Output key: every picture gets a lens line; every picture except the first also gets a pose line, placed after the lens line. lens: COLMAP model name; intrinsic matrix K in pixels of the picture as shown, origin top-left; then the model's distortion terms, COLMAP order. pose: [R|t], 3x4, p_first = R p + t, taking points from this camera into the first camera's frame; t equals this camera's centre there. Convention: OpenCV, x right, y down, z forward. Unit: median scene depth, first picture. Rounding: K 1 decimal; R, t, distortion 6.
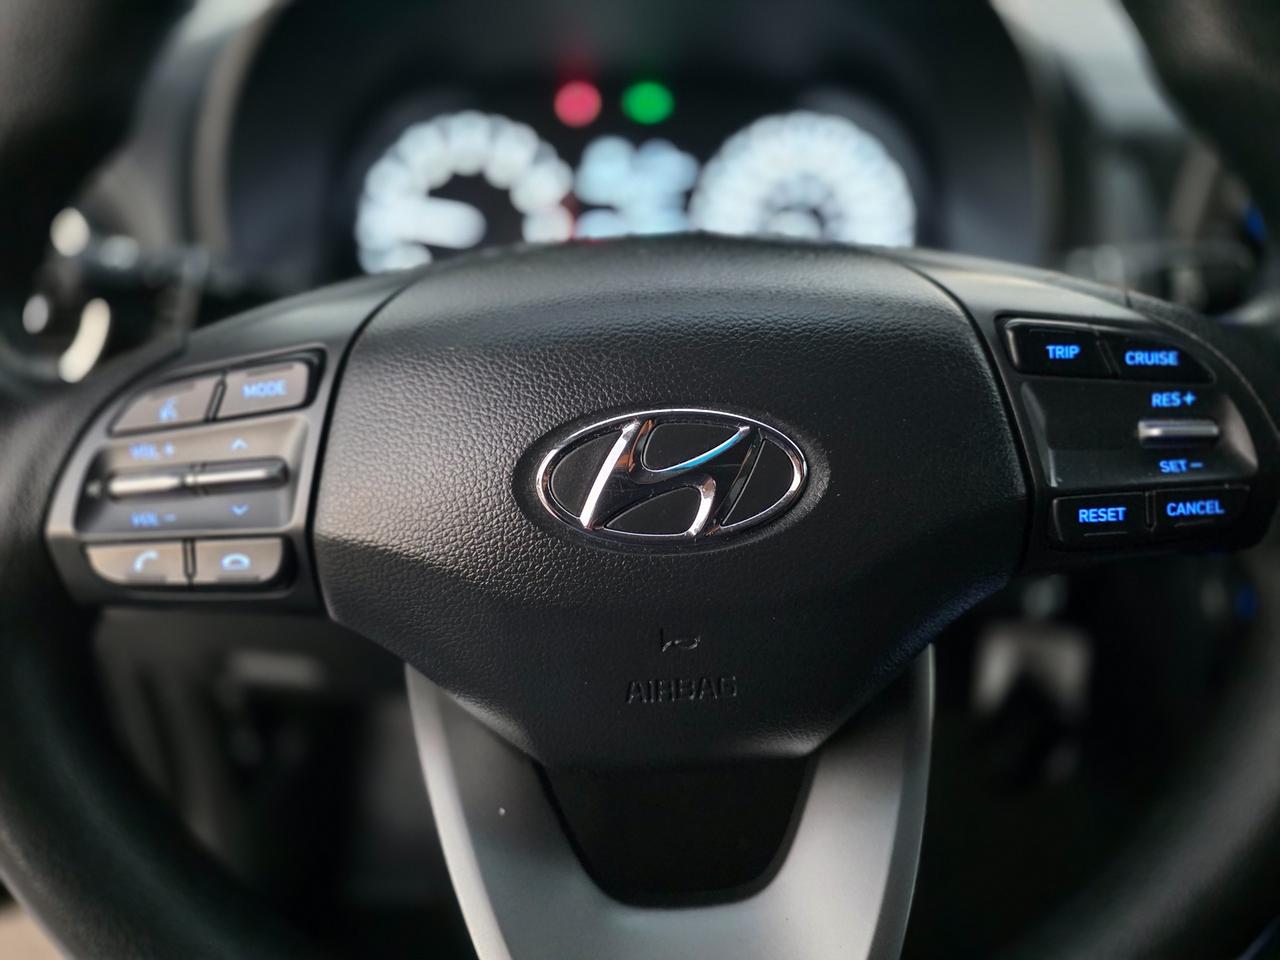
lens RADIAL K [[867.3, 0, 640.0], [0, 867.3, 480.0], [0, 0, 1]] dist [0.012330, -0.003470]
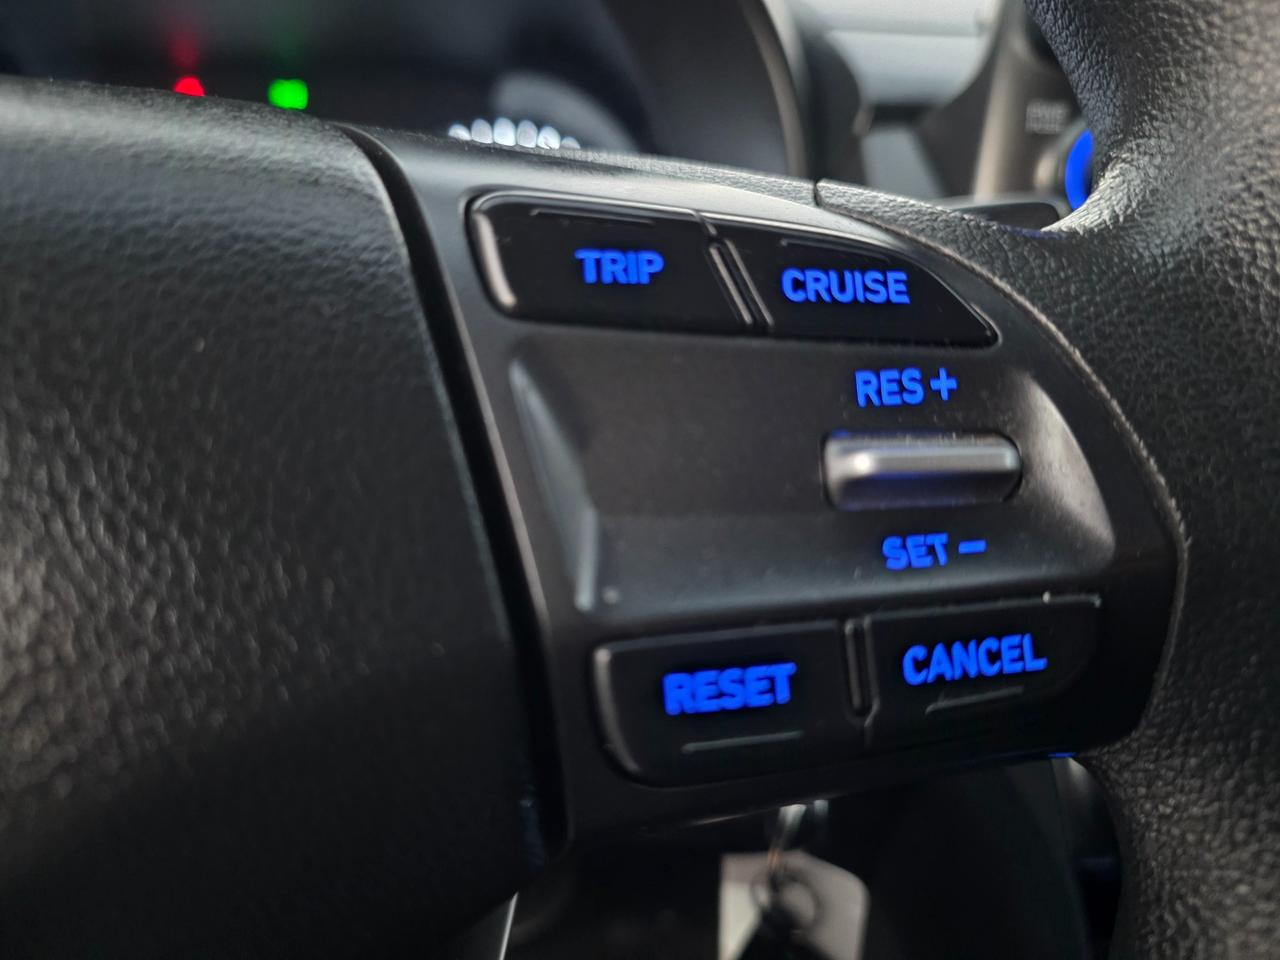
lens RADIAL K [[867.3, 0, 640.0], [0, 867.3, 480.0], [0, 0, 1]] dist [0.012330, -0.003470]
pose [[0.995617, -0.021451, 0.091032, 0.456761], [0.032350, 0.992247, -0.120000, -0.004680], [-0.087752, 0.122419, 0.988591, 0.624048]]
